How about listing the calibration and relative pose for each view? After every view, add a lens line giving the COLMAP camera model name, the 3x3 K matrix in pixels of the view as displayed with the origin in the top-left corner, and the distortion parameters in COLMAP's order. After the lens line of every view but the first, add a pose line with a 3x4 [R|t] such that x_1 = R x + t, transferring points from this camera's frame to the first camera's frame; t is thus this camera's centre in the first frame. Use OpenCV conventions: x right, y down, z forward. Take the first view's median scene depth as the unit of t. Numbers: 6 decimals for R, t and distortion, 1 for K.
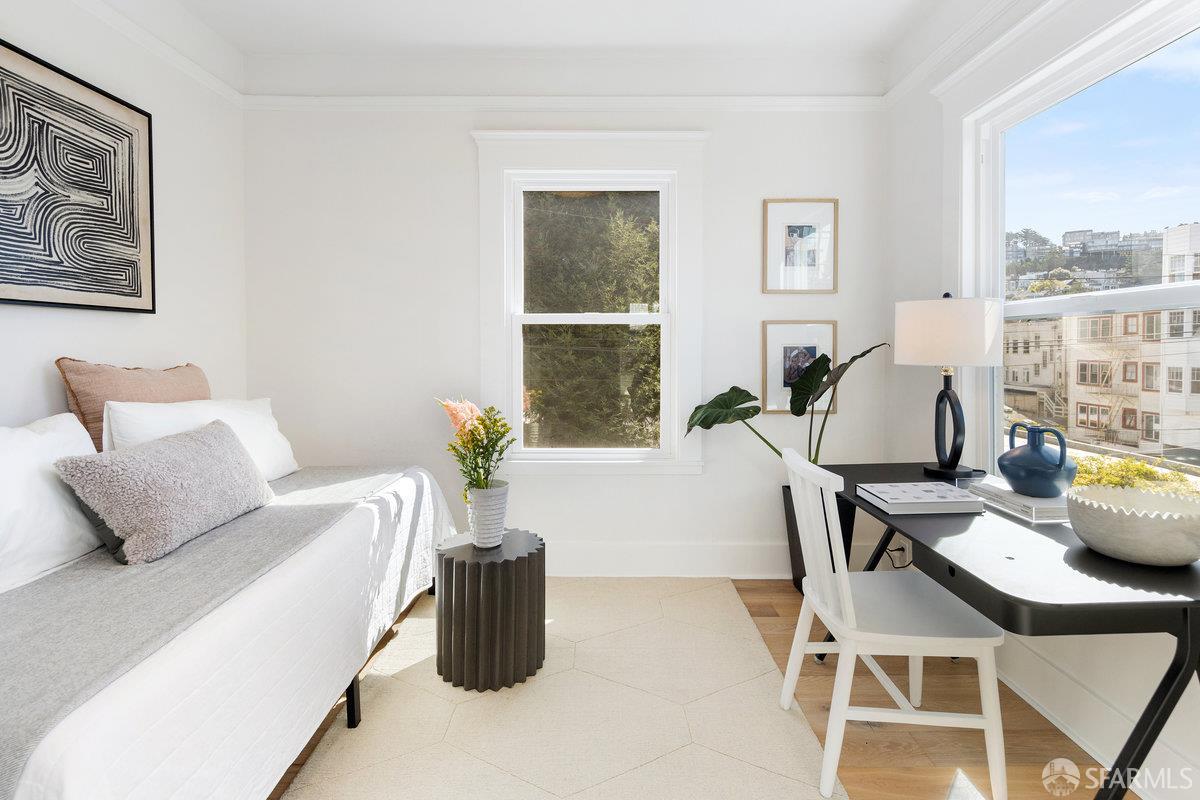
lens RADIAL K [[584.1, 0, 600.2], [0, 584.1, 352.2], [0, 0, 1]] dist [0.000579, 0.000236]
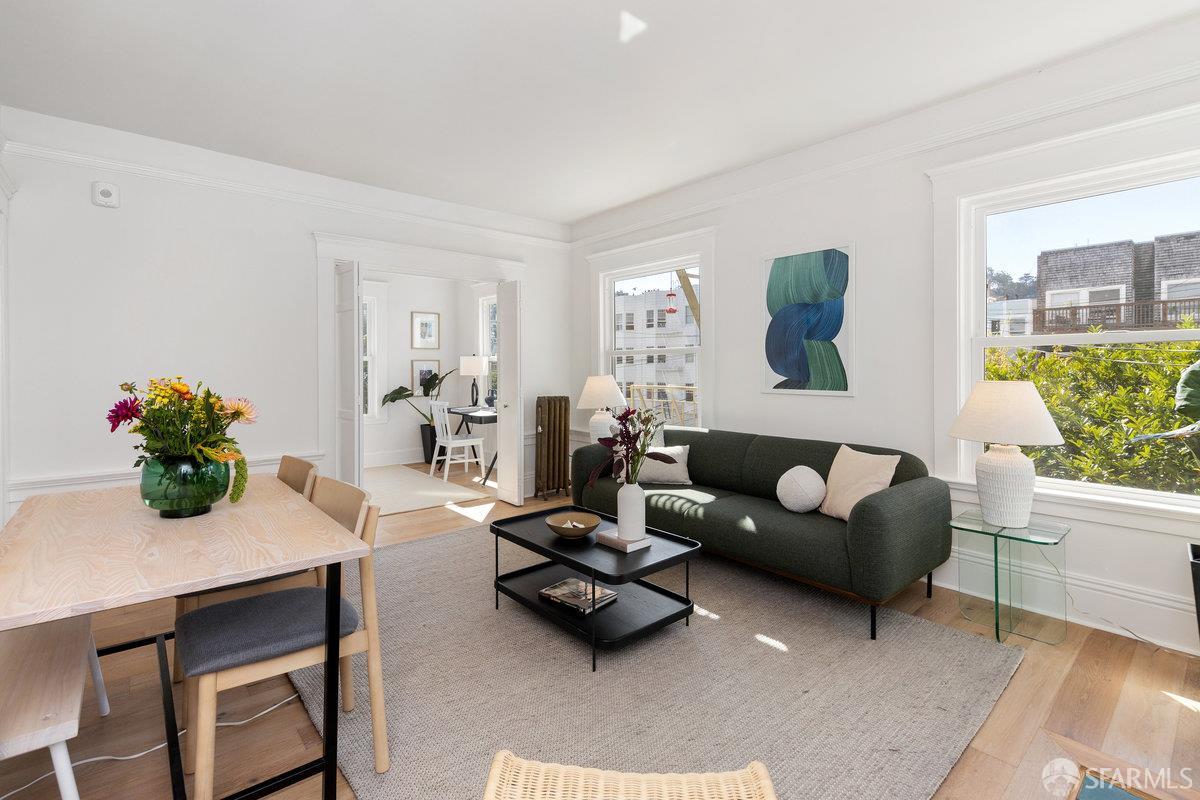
lens RADIAL K [[544.1, 0, 604.1], [0, 544.1, 367.9], [0, 0, 1]] dist [0.000369, 0.000060]
pose [[0.751883, -0.002476, 0.659291, -0.659172], [0.011036, 0.999900, -0.008830, 0.010470], [-0.659204, 0.013916, 0.751836, -1.338191]]
